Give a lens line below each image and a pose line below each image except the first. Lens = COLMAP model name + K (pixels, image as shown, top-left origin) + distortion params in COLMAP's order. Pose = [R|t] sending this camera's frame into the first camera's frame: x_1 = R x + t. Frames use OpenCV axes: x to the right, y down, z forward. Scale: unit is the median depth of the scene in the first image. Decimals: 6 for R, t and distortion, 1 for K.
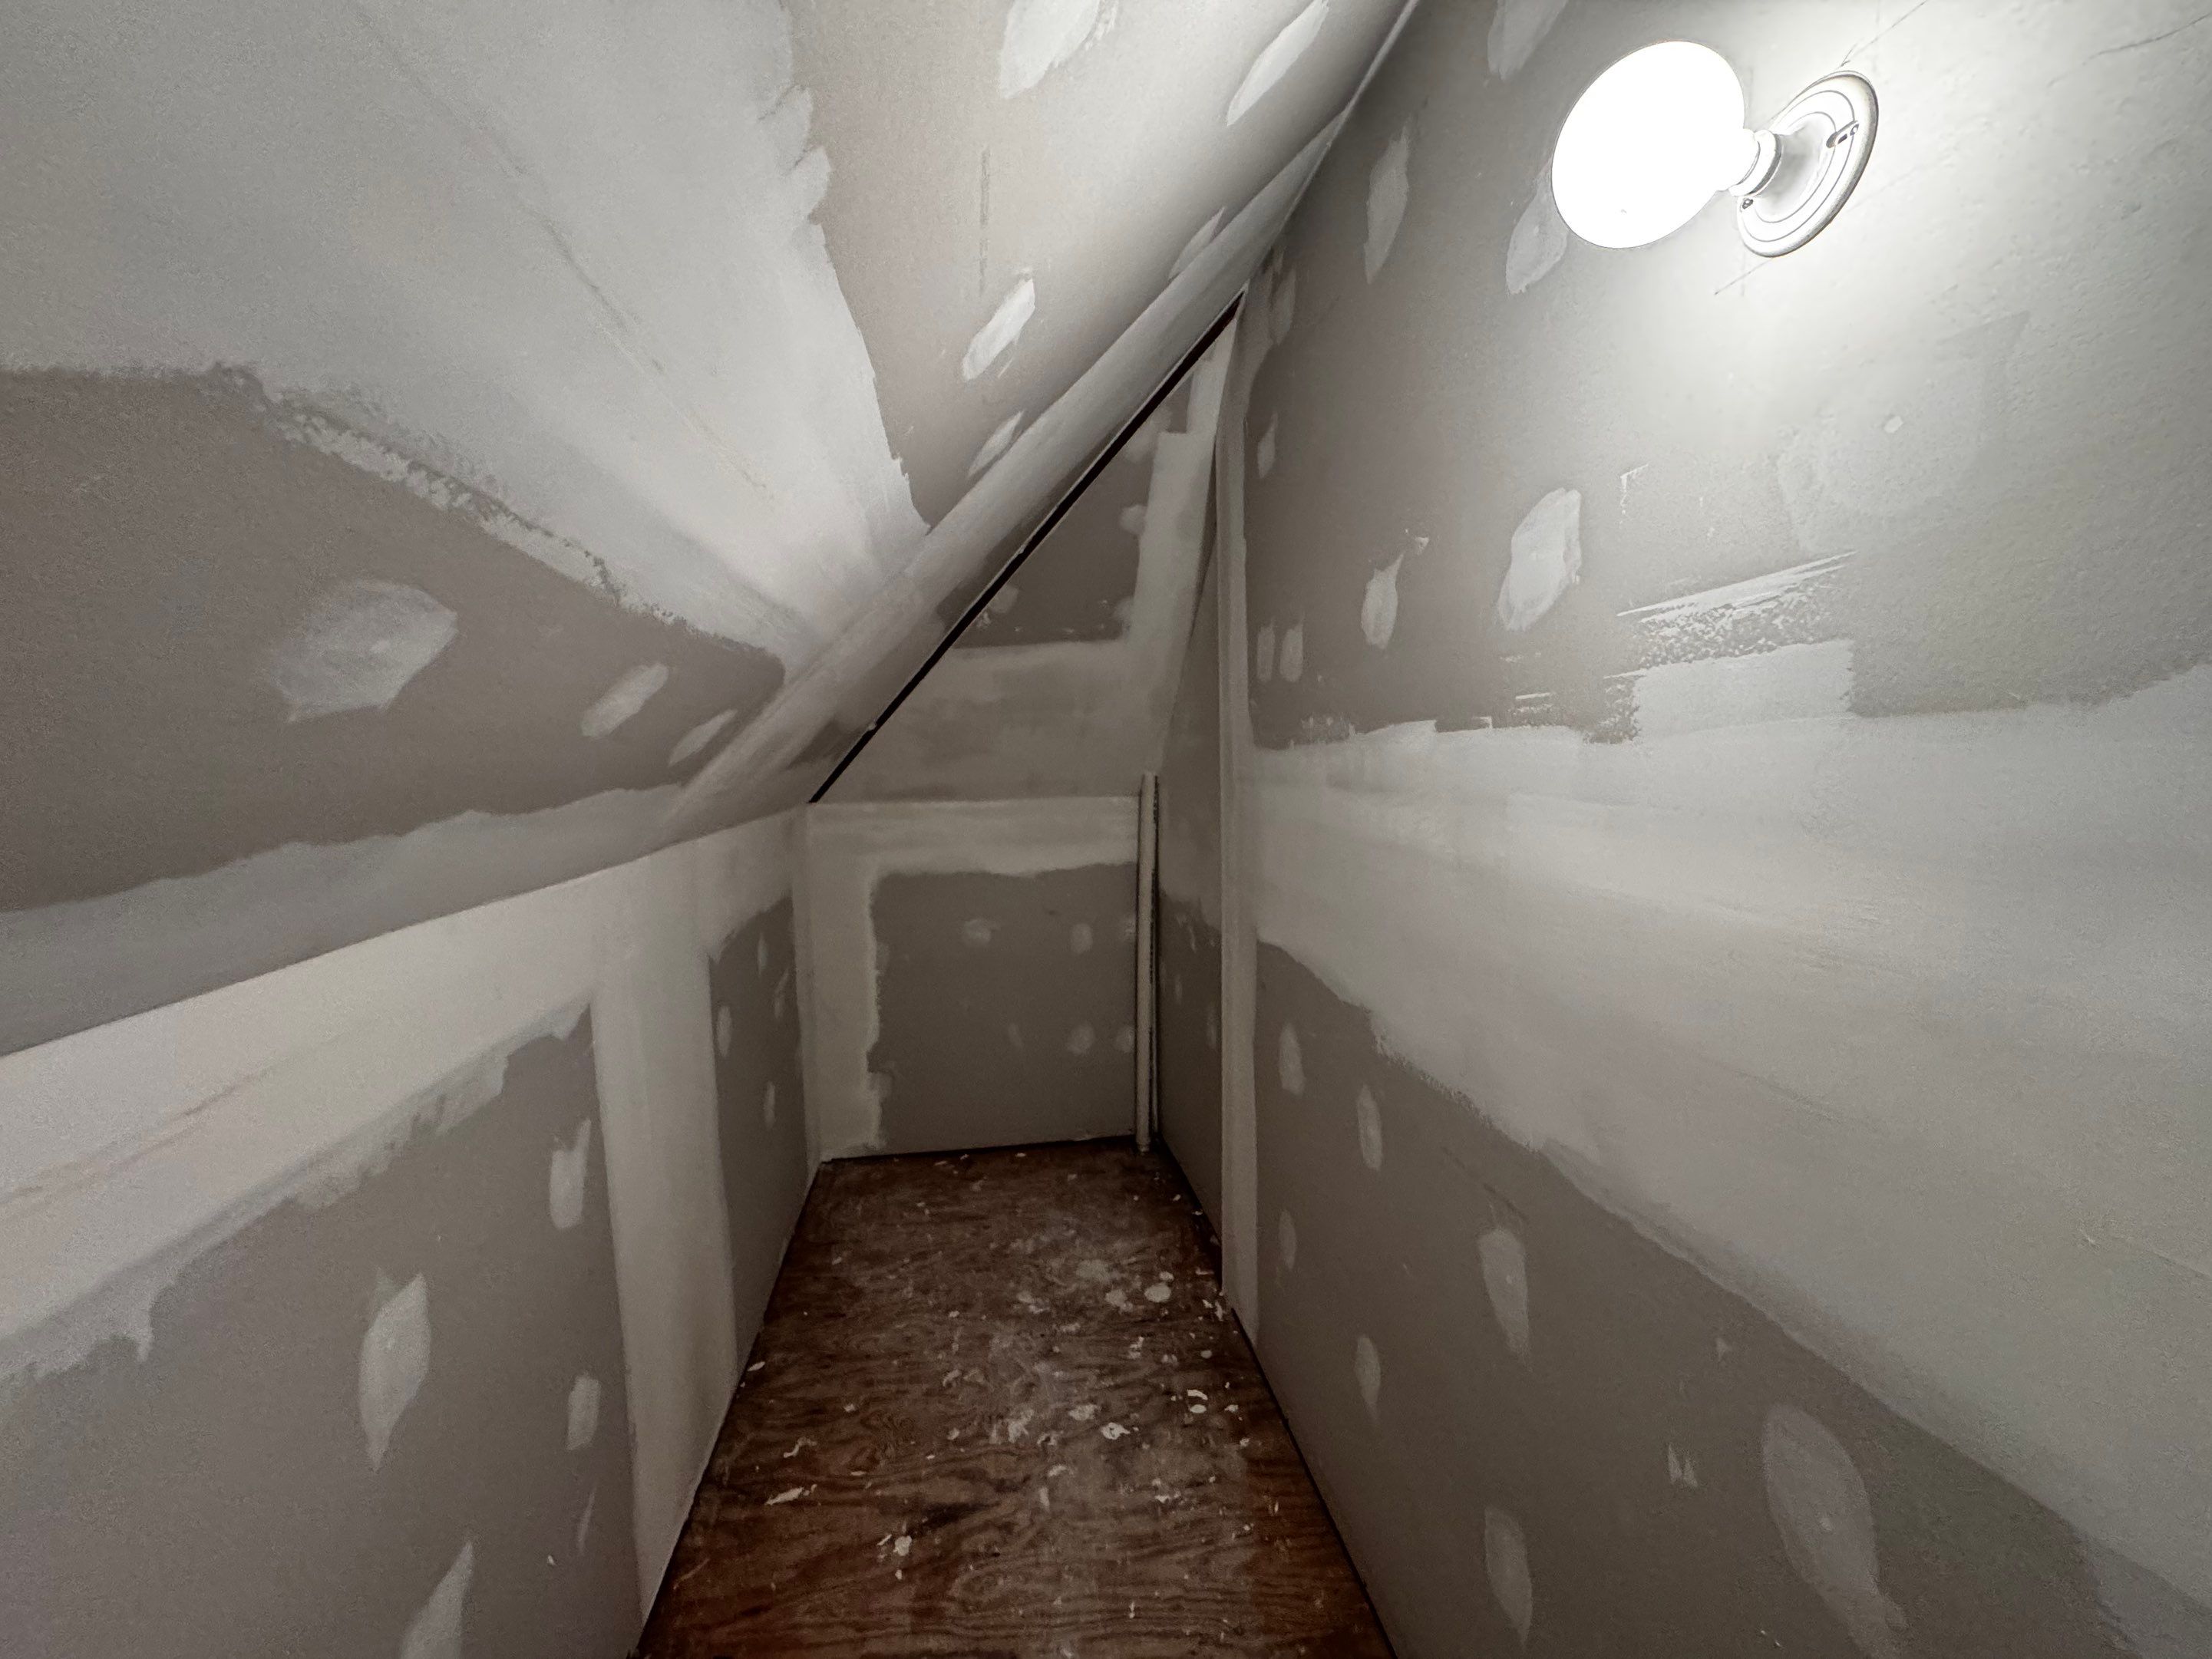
lens RADIAL K [[885.9, 0, 1106.0], [0, 885.9, 829.5], [0, 0, 1]] dist [-0.005914, 0.000411]
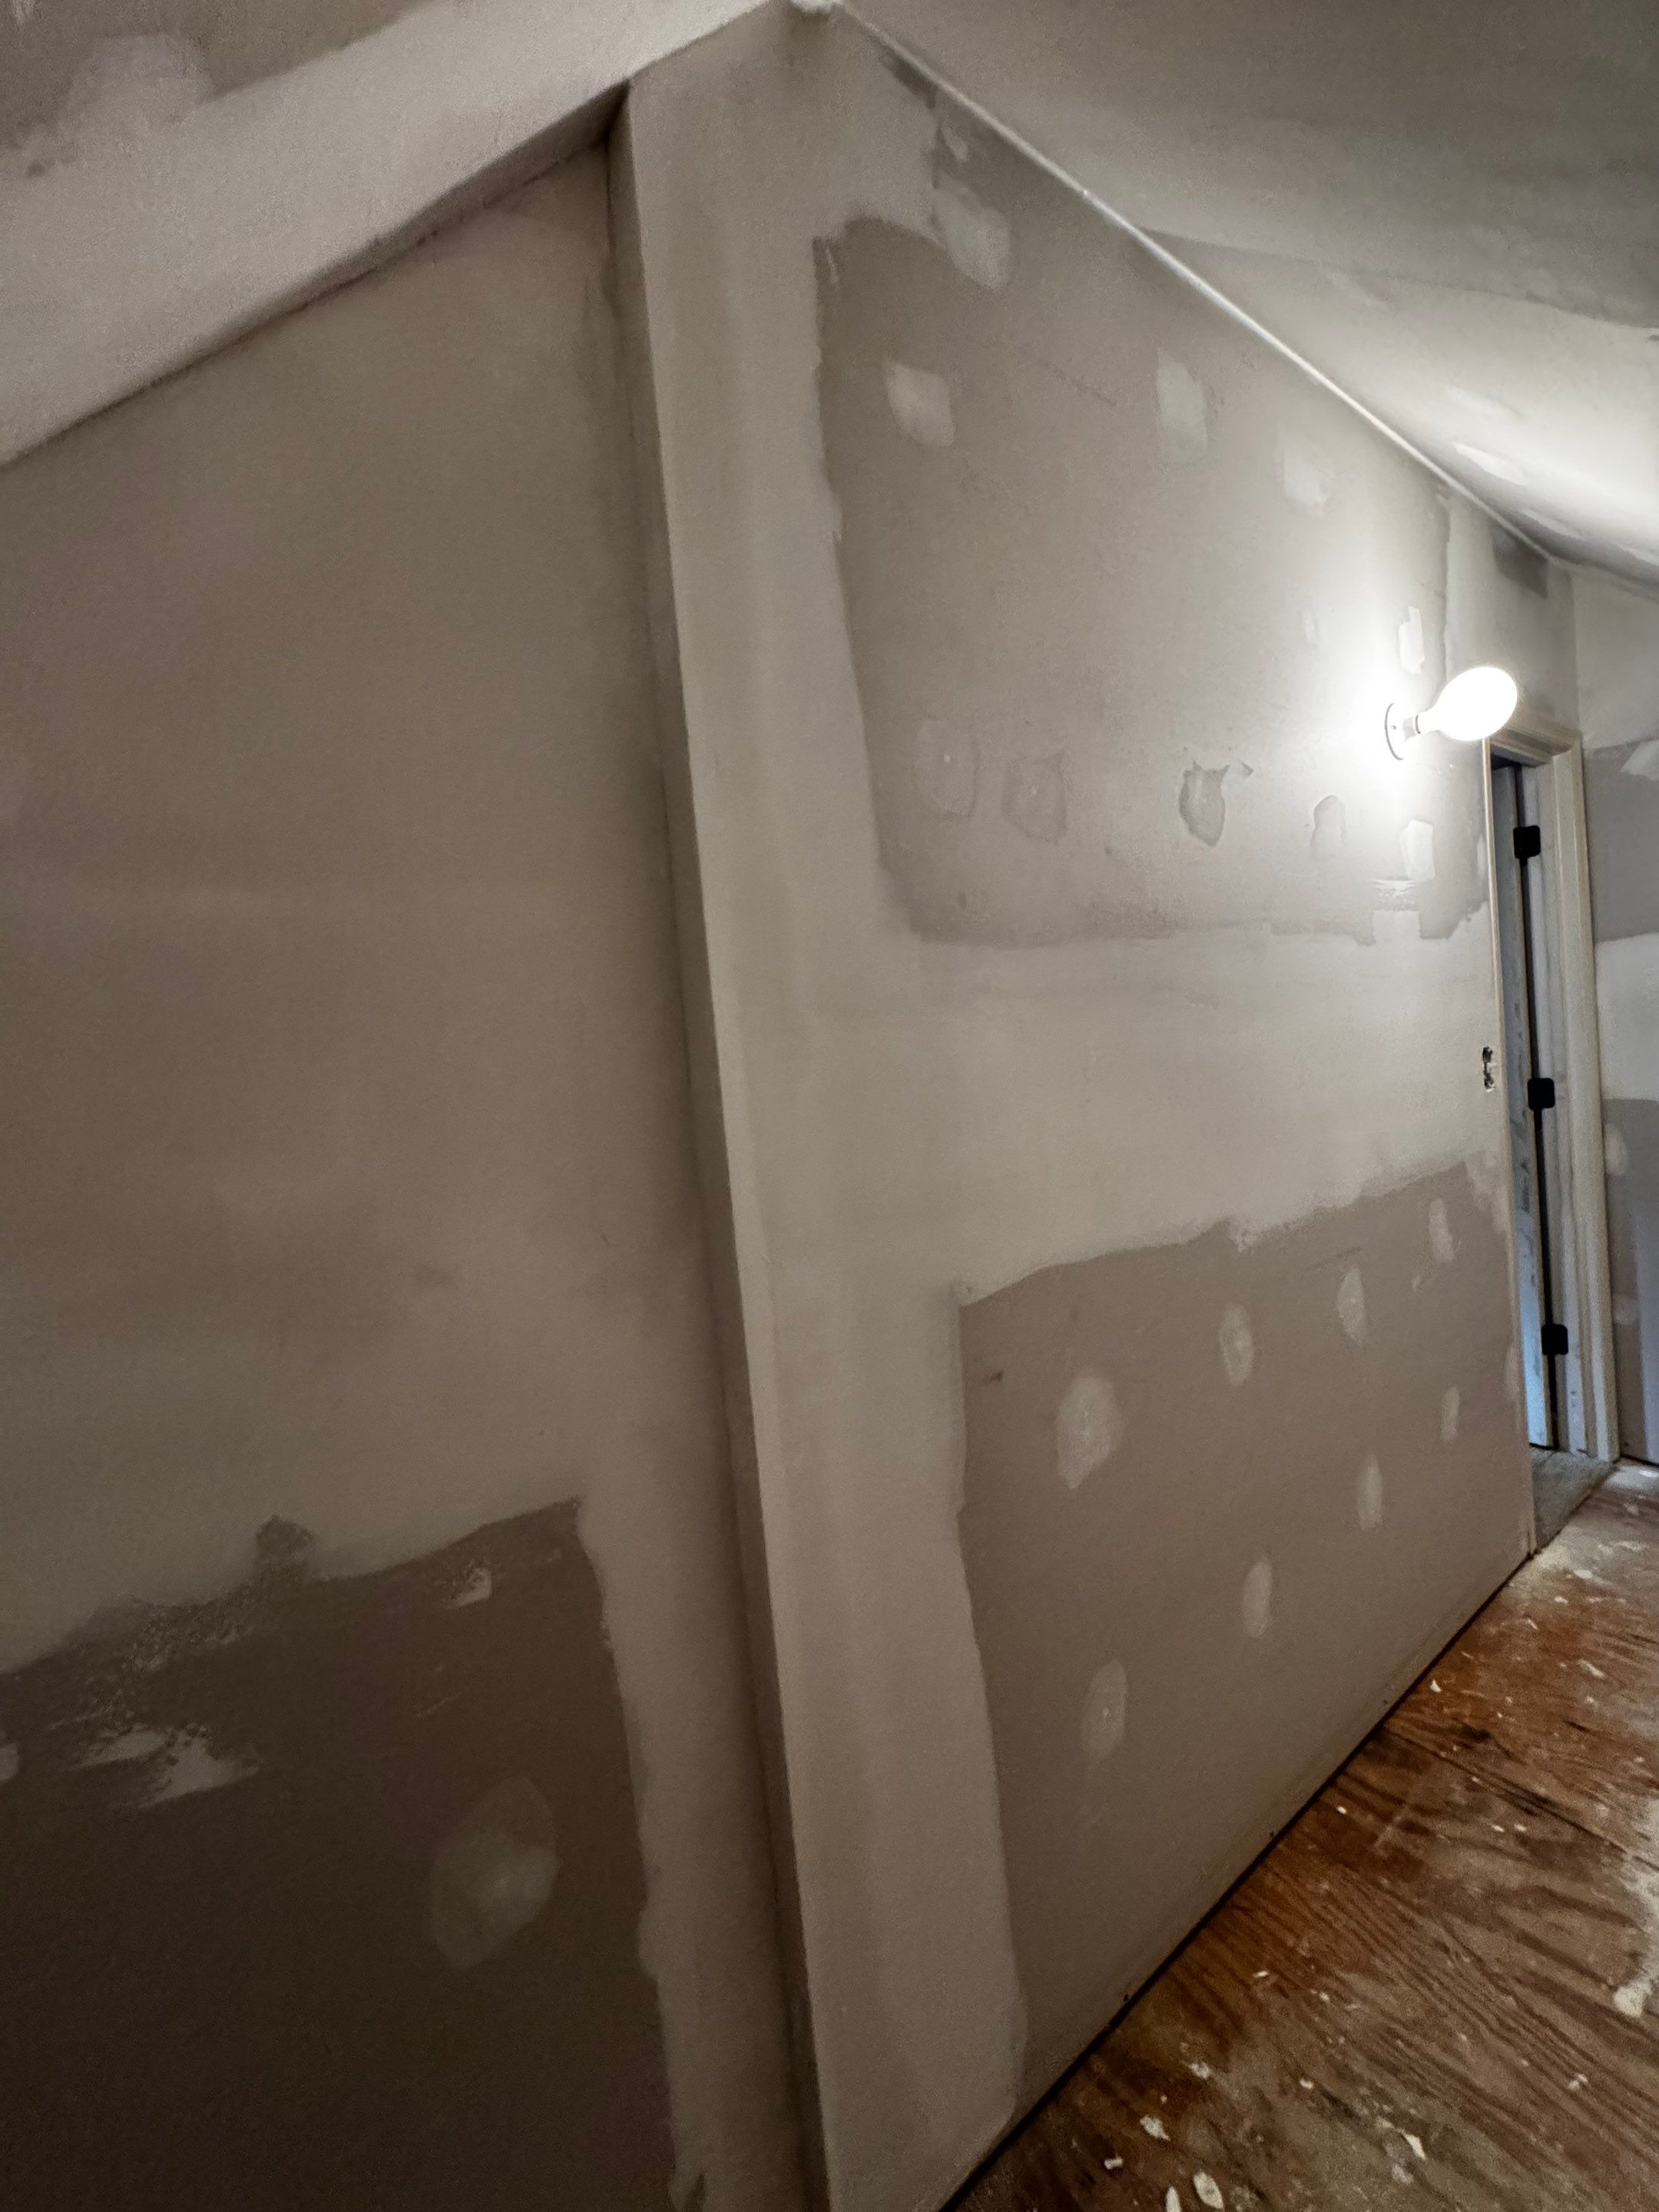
lens RADIAL K [[886.0, 0, 832.7], [0, 886.0, 1103.2], [0, 0, 1]] dist [-0.005914, 0.000411]
pose [[-0.461857, 0.008373, 0.886915, -0.304485], [0.159673, 0.984403, 0.073856, -0.048119], [-0.872464, 0.175727, -0.455990, 1.576054]]
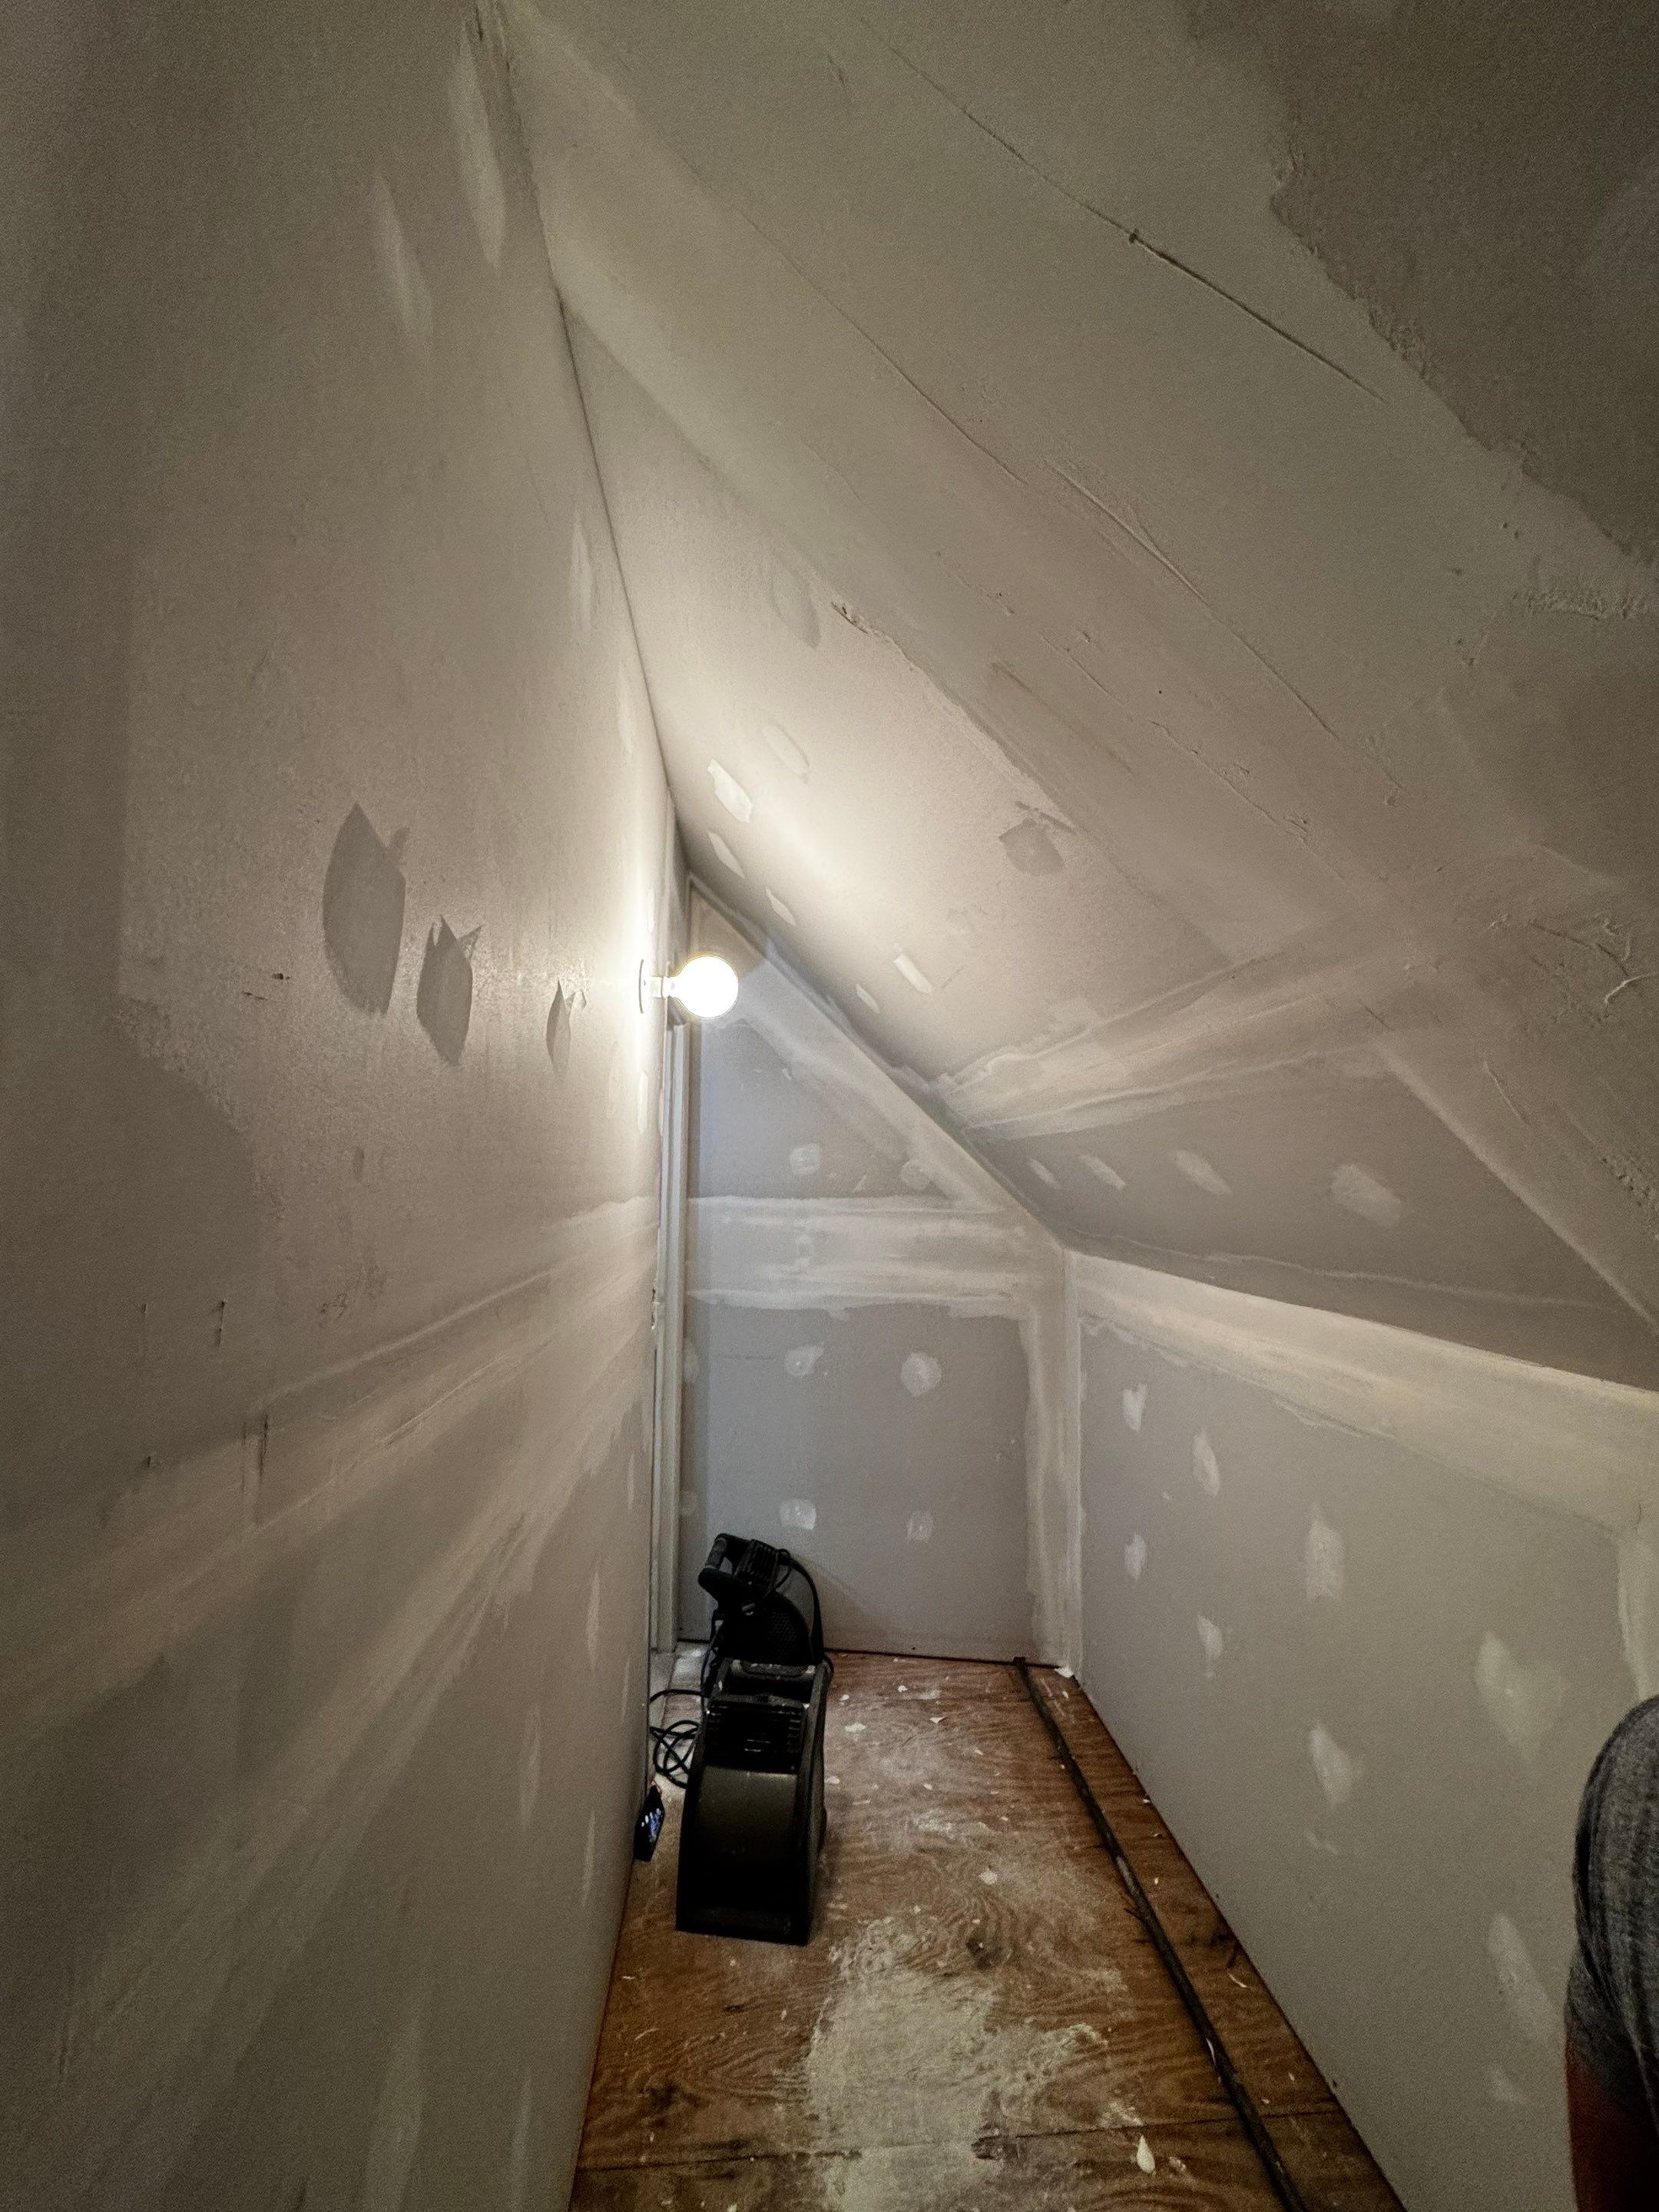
lens RADIAL K [[886.0, 0, 832.7], [0, 886.0, 1103.2], [0, 0, 1]] dist [-0.005914, 0.000411]
pose [[-0.997618, 0.003929, 0.068873, 0.013313], [0.003499, 0.999974, -0.006362, -0.151622], [-0.068896, -0.006106, -0.997605, 1.492764]]
